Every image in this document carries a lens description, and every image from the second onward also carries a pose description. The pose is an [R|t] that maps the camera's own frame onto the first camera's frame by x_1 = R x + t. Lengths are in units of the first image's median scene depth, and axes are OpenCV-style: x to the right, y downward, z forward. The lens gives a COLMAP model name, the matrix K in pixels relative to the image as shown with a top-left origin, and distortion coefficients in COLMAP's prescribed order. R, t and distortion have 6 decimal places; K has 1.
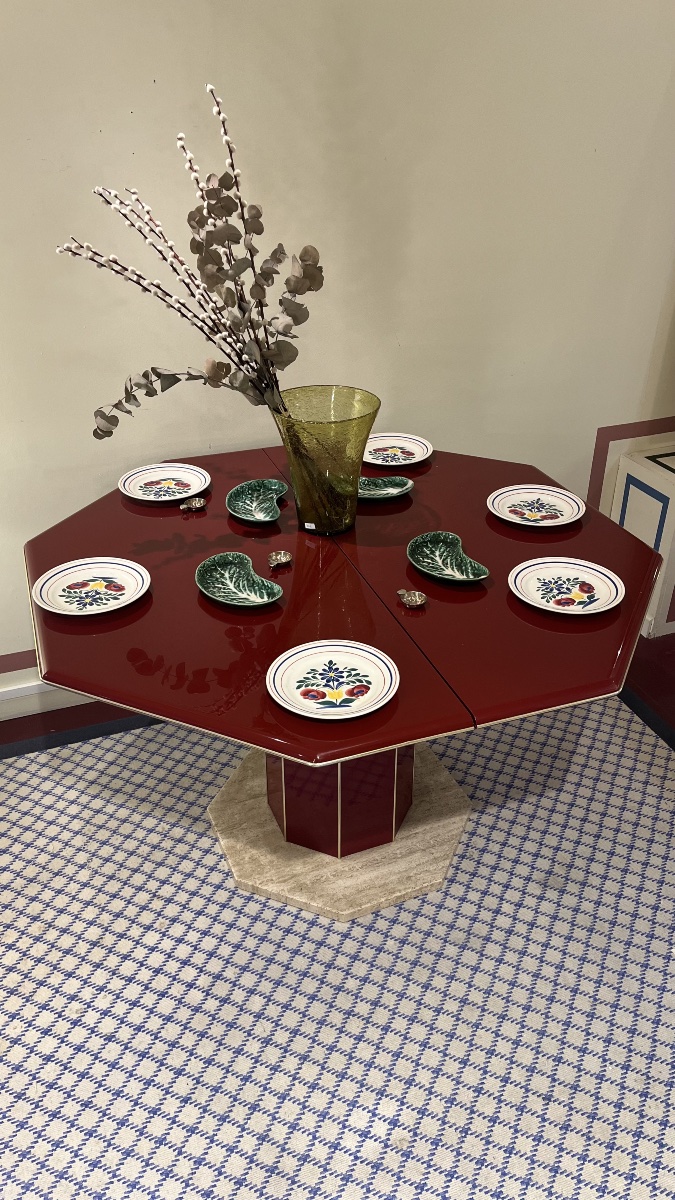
lens RADIAL K [[943.7, 0, 330.5], [0, 943.7, 578.1], [0, 0, 1]] dist [0.031443, -0.028541]
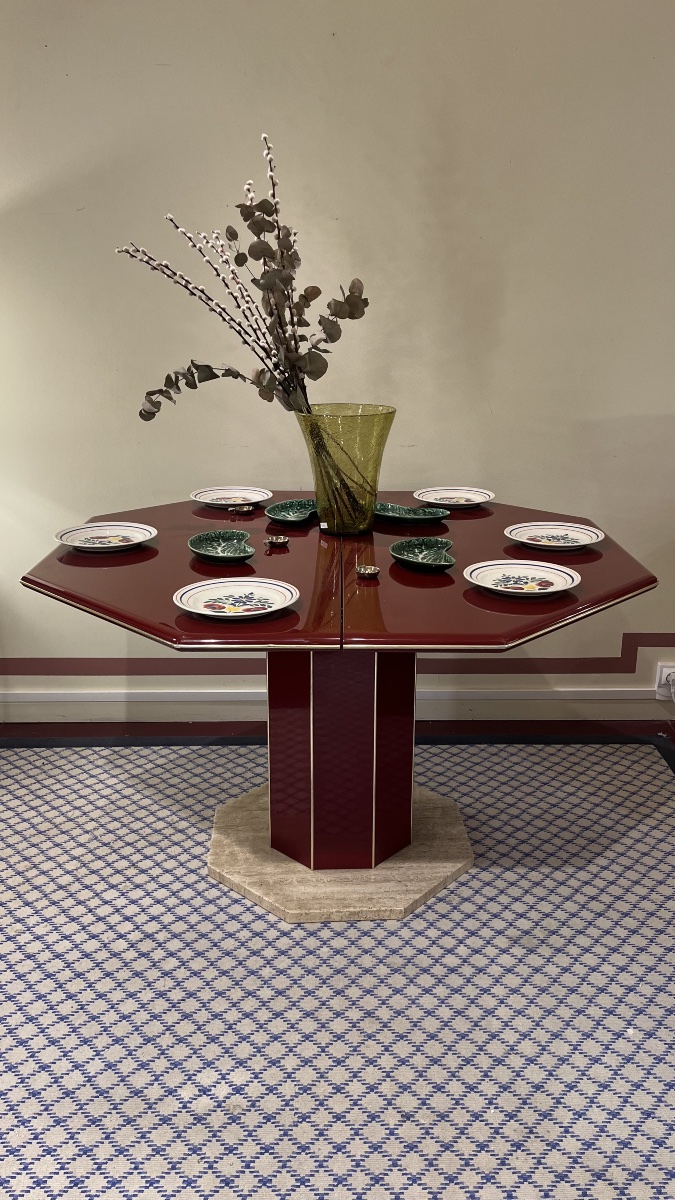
lens RADIAL K [[943.7, 0, 310.6], [0, 943.7, 564.2], [0, 0, 1]] dist [0.031443, -0.028541]
pose [[0.941377, 0.105773, -0.320345, 0.322740], [-0.173904, 0.965837, -0.192136, 0.201453], [0.289078, 0.236581, 0.927612, 0.020723]]
